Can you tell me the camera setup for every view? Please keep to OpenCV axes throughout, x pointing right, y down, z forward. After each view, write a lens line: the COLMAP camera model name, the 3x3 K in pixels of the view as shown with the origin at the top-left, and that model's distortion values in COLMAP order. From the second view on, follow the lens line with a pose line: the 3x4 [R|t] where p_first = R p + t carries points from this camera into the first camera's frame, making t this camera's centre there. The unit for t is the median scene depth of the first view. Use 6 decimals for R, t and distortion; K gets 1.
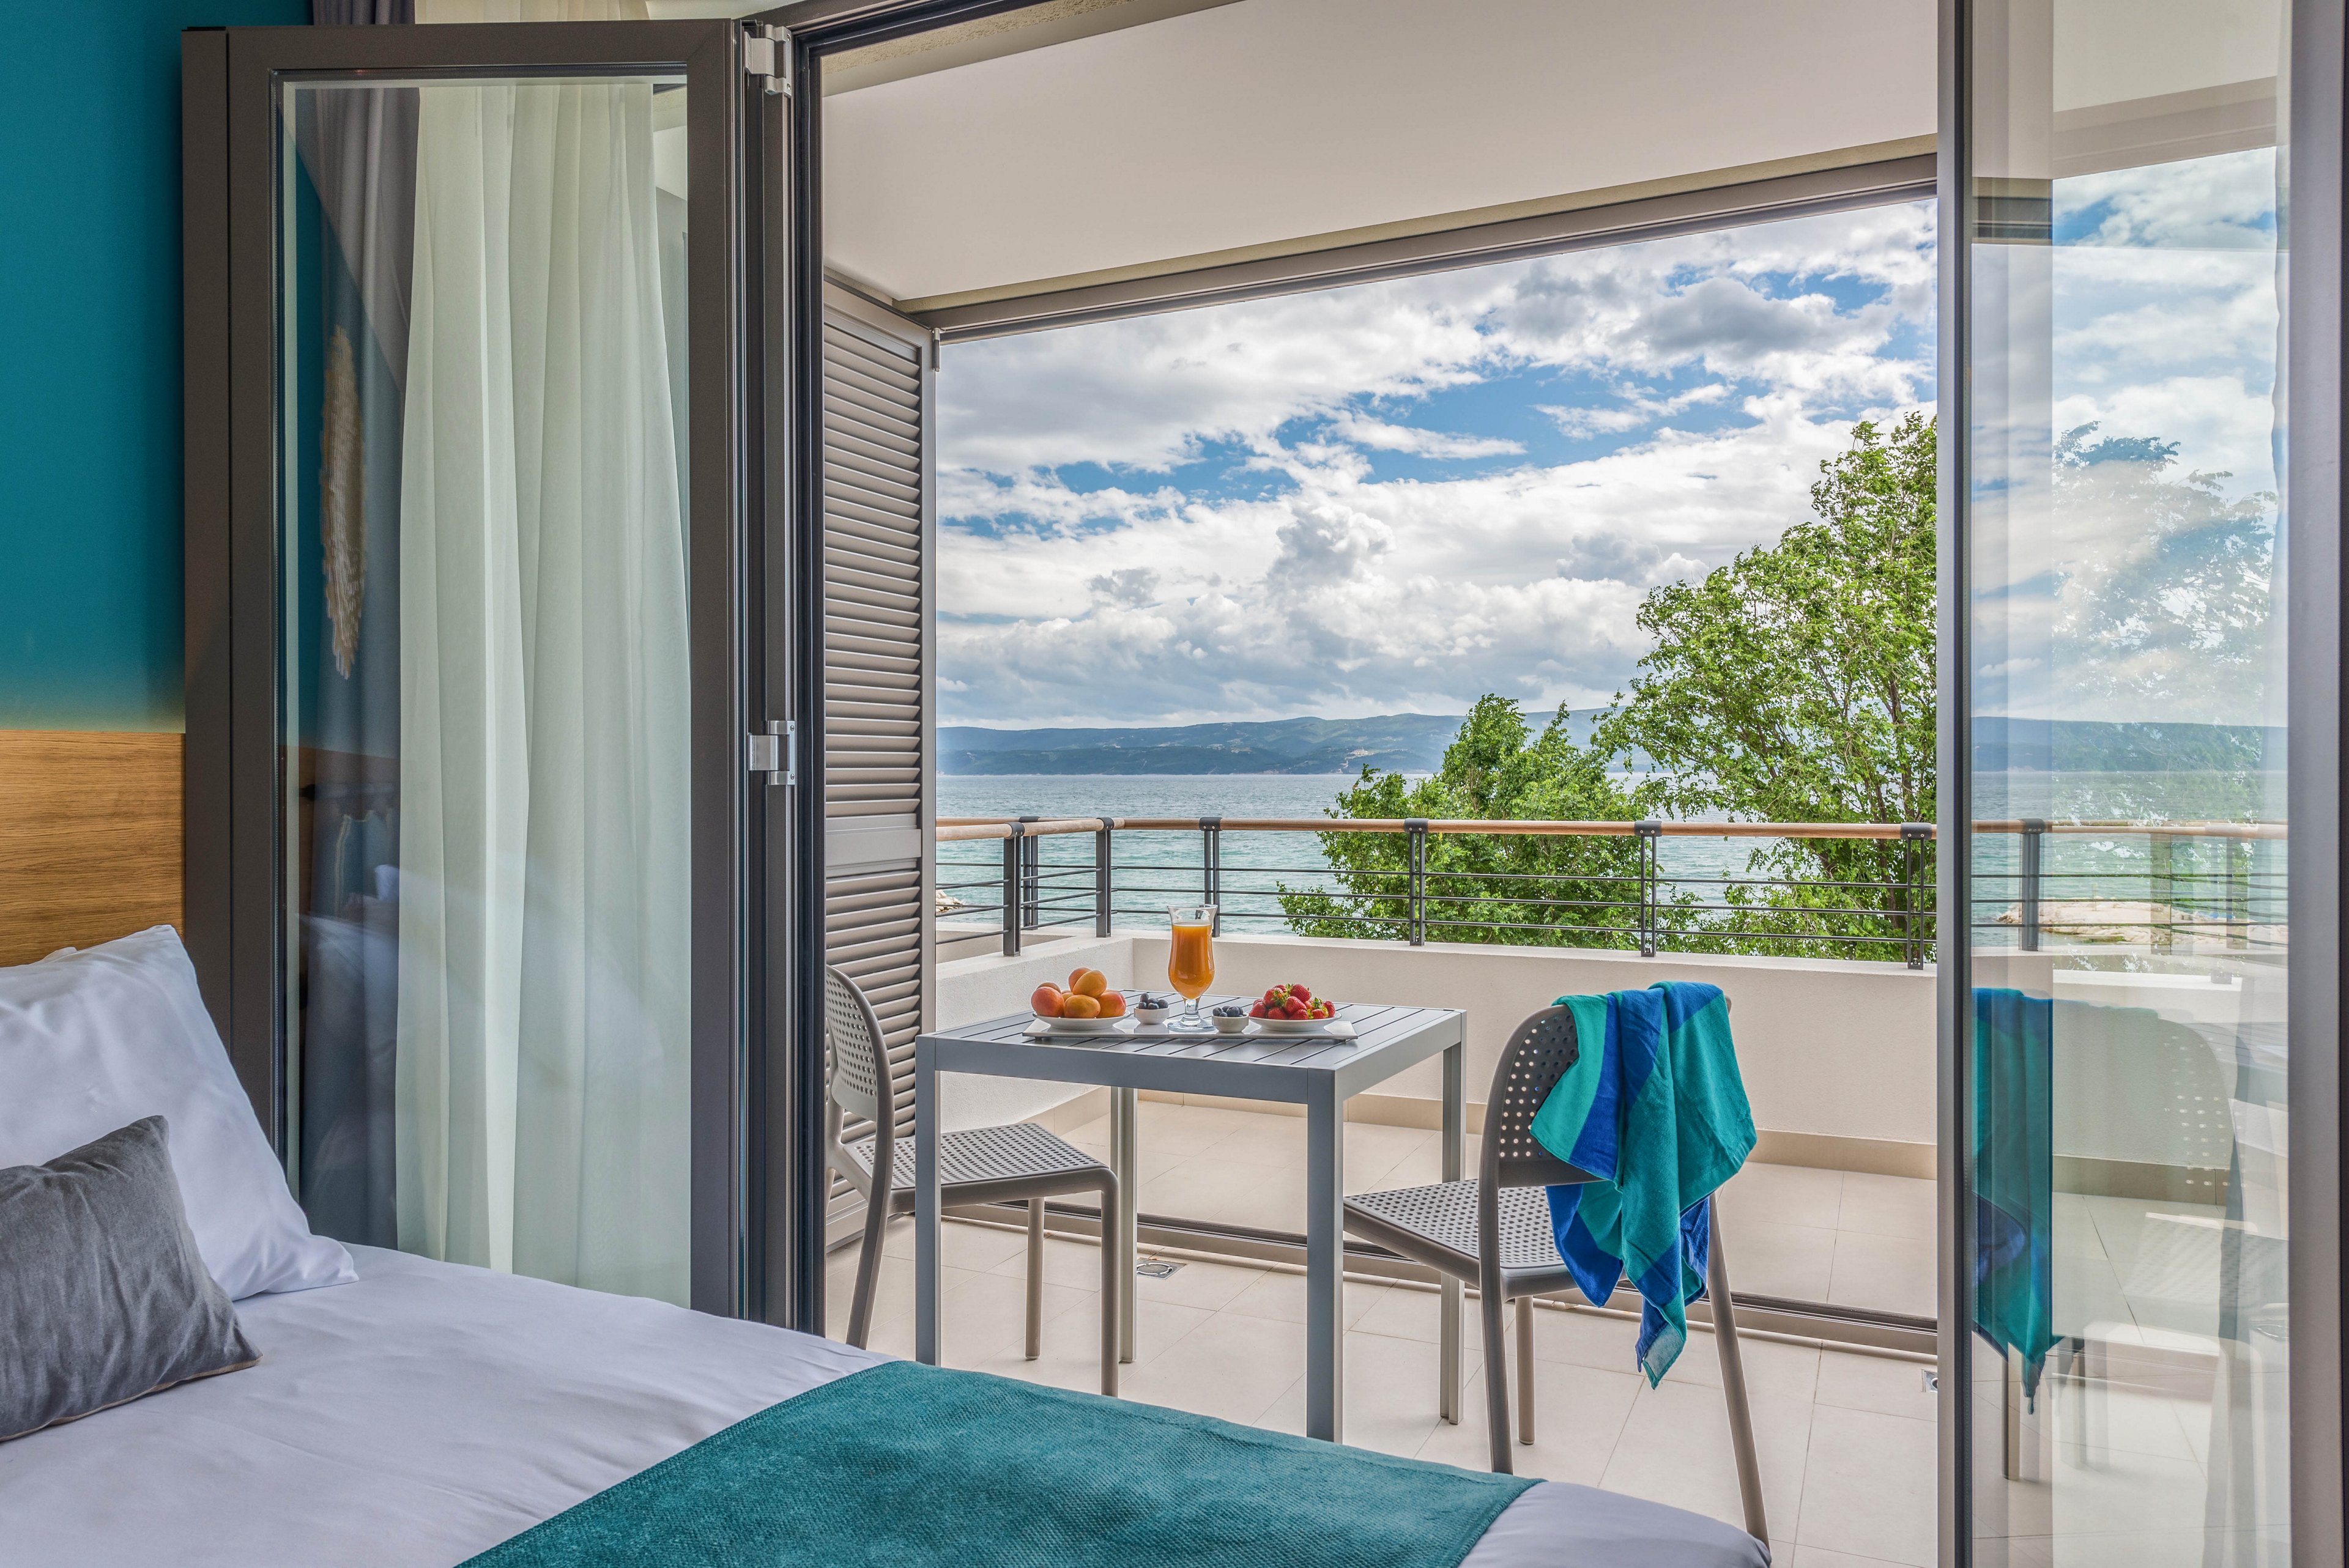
lens RADIAL K [[1561.1, 0, 1176.0], [0, 1561.1, 783.5], [0, 0, 1]] dist [-0.008969, -0.001905]
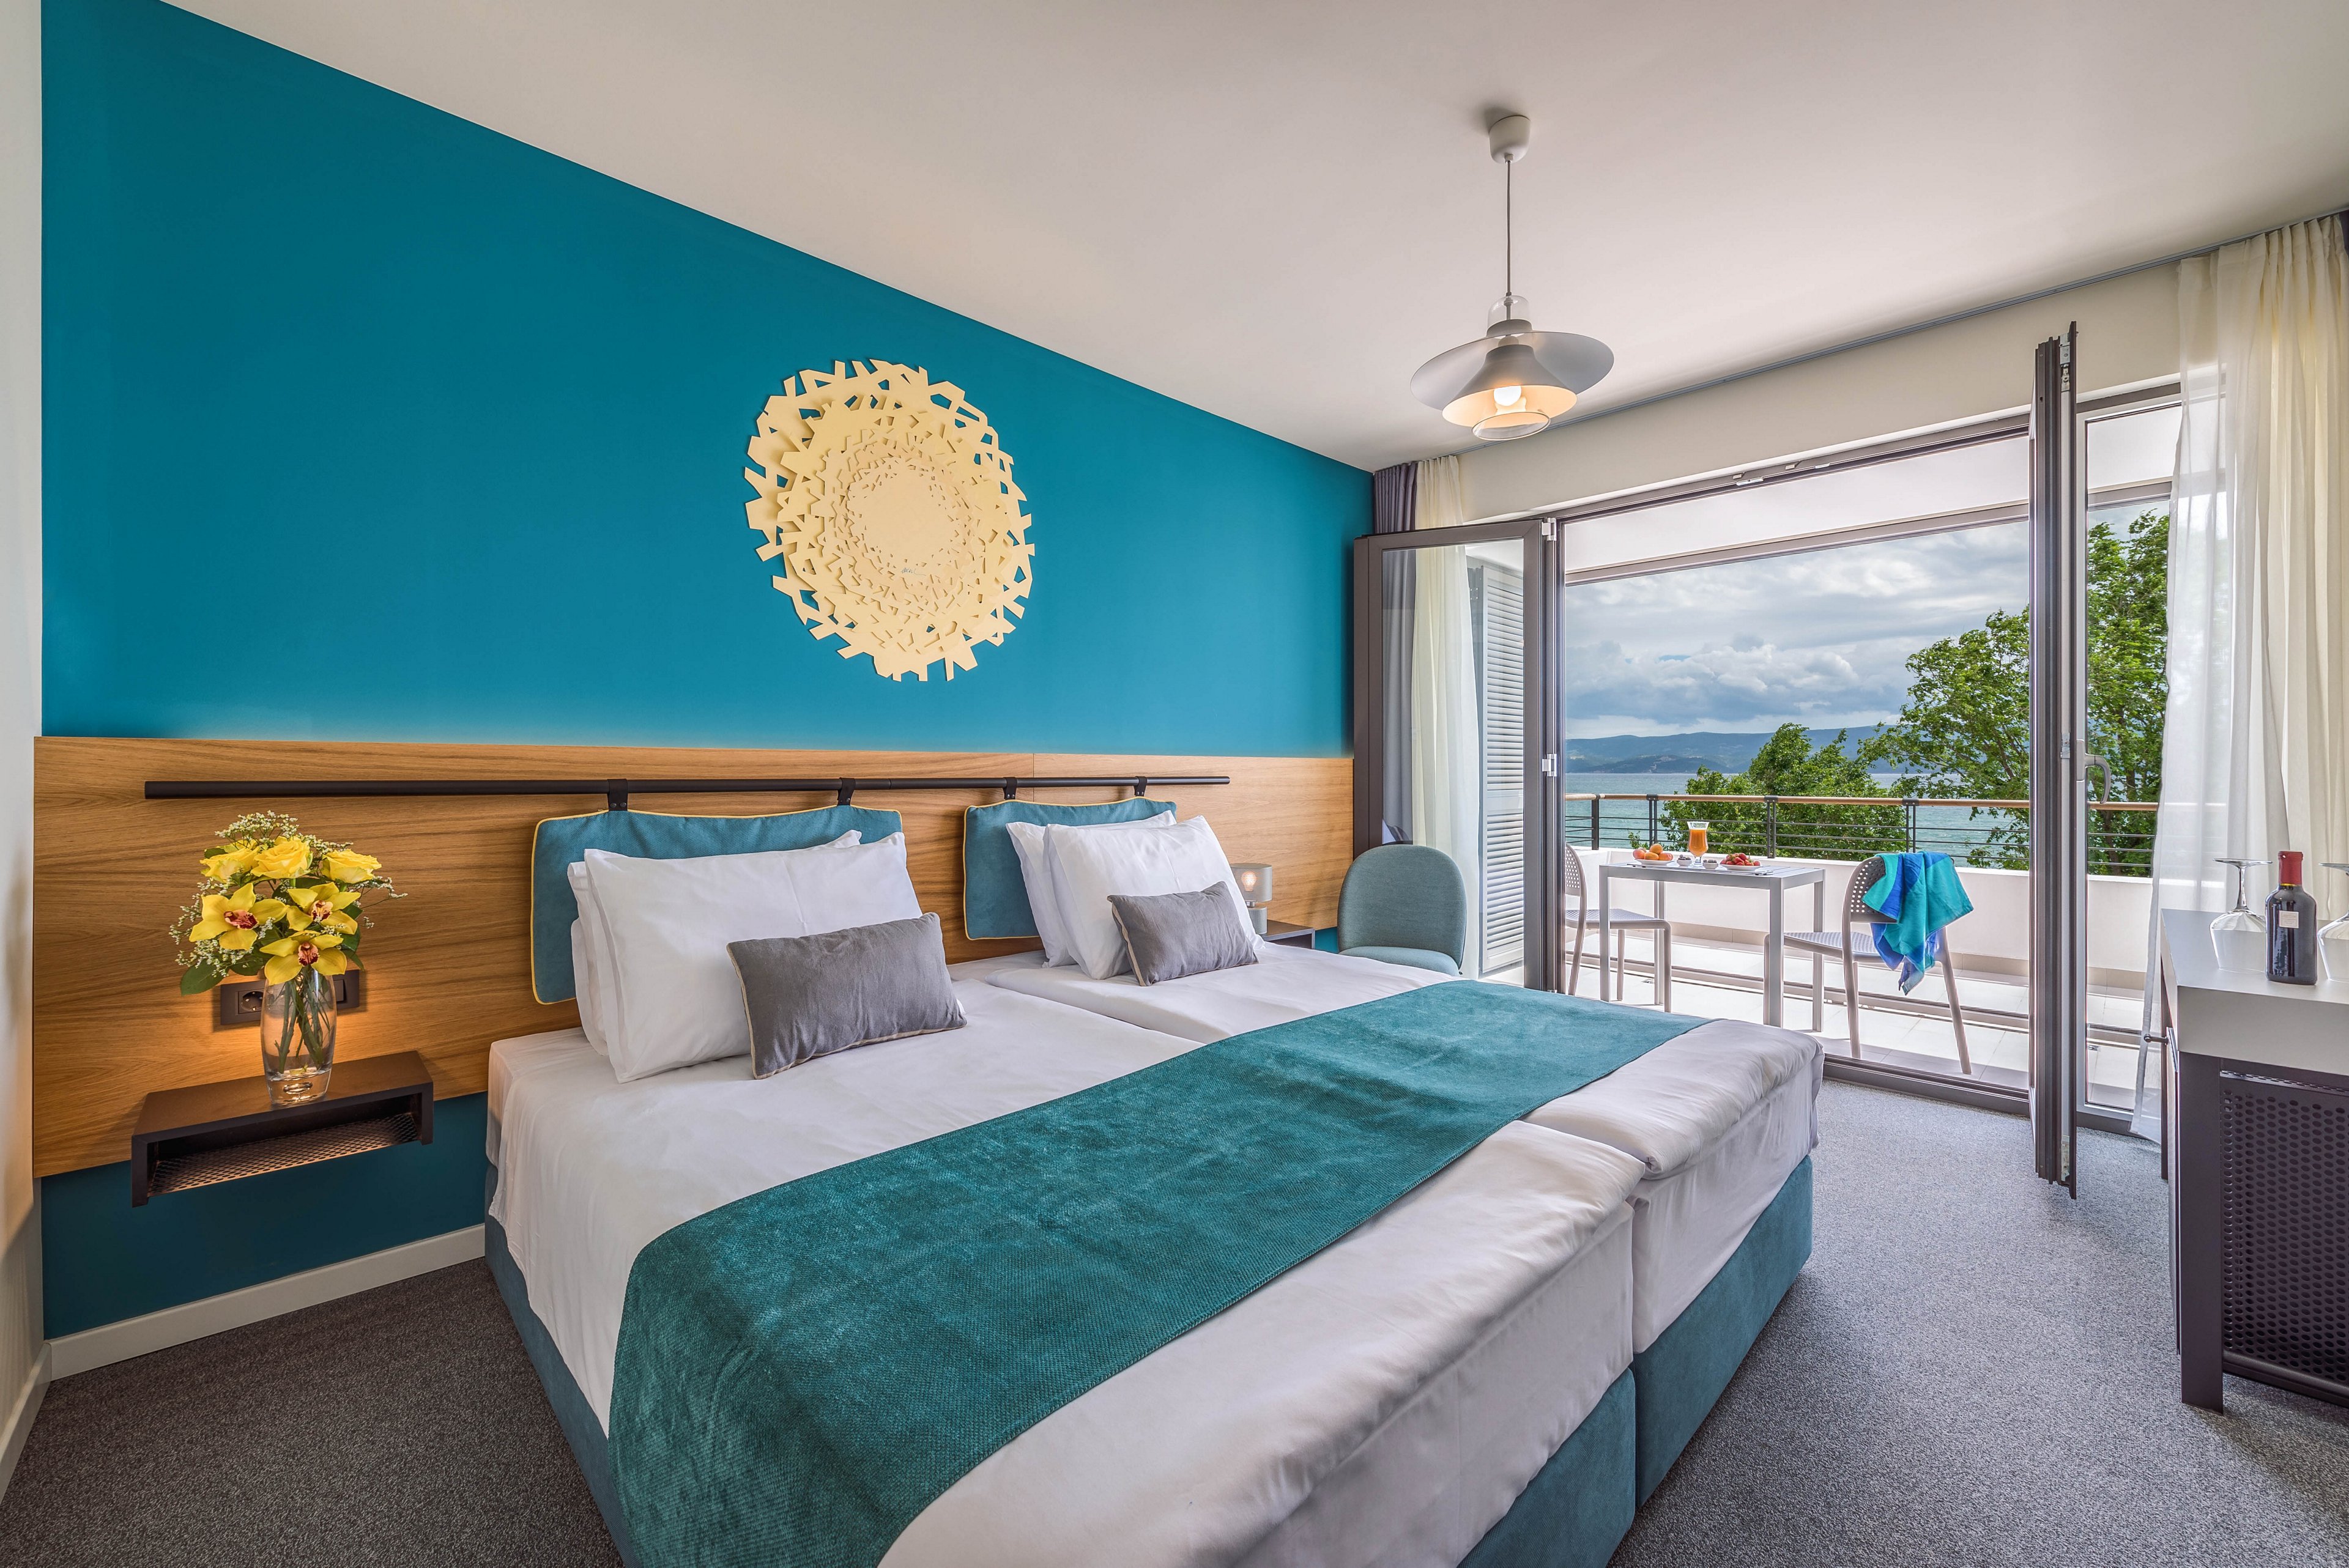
lens RADIAL K [[940.3, 0, 1170.8], [0, 940.3, 768.9], [0, 0, 1]] dist [0.002547, 0.000228]
pose [[0.933545, 0.005547, -0.358417, -0.126404], [-0.008372, 0.999945, -0.006329, 0.001158], [0.358362, 0.008909, 0.933540, -0.395593]]
